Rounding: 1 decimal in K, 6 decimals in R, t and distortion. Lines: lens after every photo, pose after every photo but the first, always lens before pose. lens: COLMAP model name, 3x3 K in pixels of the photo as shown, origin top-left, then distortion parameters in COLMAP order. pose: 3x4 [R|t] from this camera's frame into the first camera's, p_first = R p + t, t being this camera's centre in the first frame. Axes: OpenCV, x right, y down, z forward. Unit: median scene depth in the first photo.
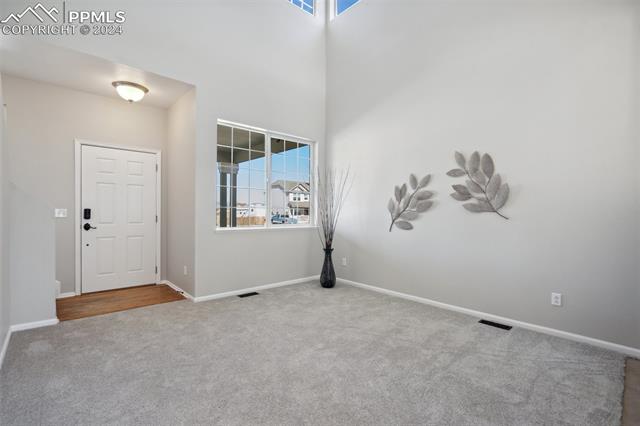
lens RADIAL K [[296.4, 0, 317.6], [0, 296.4, 213.6], [0, 0, 1]] dist [0.001140, 0.000354]
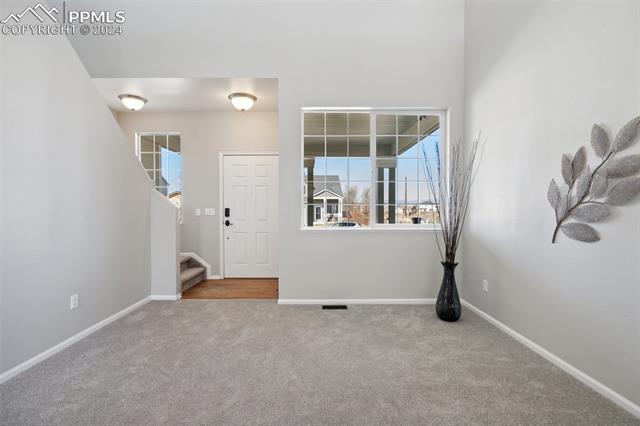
lens RADIAL K [[297.1, 0, 316.1], [0, 297.1, 213.7], [0, 0, 1]] dist [-0.000426, 0.000012]
pose [[0.745119, -0.001892, -0.666929, 0.305707], [0.005053, 0.999983, 0.002808, 0.004952], [0.666912, -0.005463, 0.745116, 0.351022]]
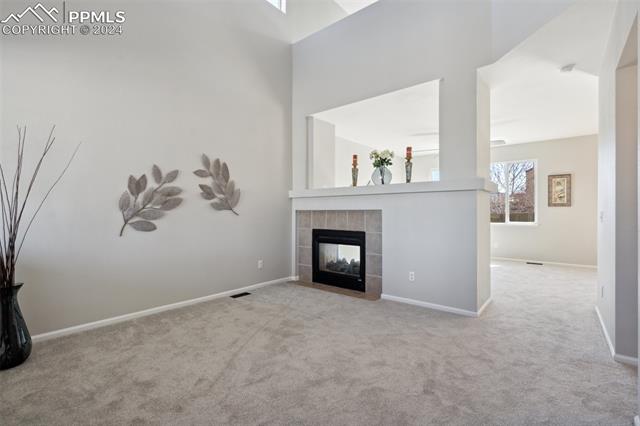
lens RADIAL K [[296.6, 0, 316.1], [0, 296.6, 210.7], [0, 0, 1]] dist [-0.001150, 0.000190]
pose [[-0.134633, -0.006436, 0.990875, -0.597433], [-0.000683, 0.999979, 0.006402, -0.008060], [-0.990895, 0.000185, -0.134635, 0.668409]]
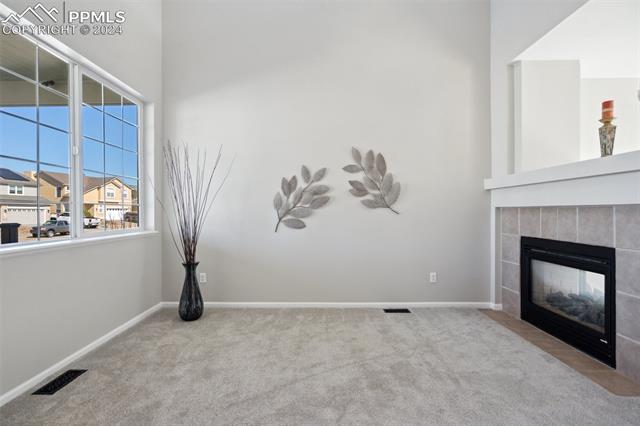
lens RADIAL K [[296.6, 0, 316.1], [0, 296.6, 210.7], [0, 0, 1]] dist [-0.001150, 0.000190]
pose [[0.676654, -0.012852, 0.736189, -0.318483], [0.012383, 0.999905, 0.006074, -0.003236], [-0.736197, 0.005007, 0.676749, 0.378881]]
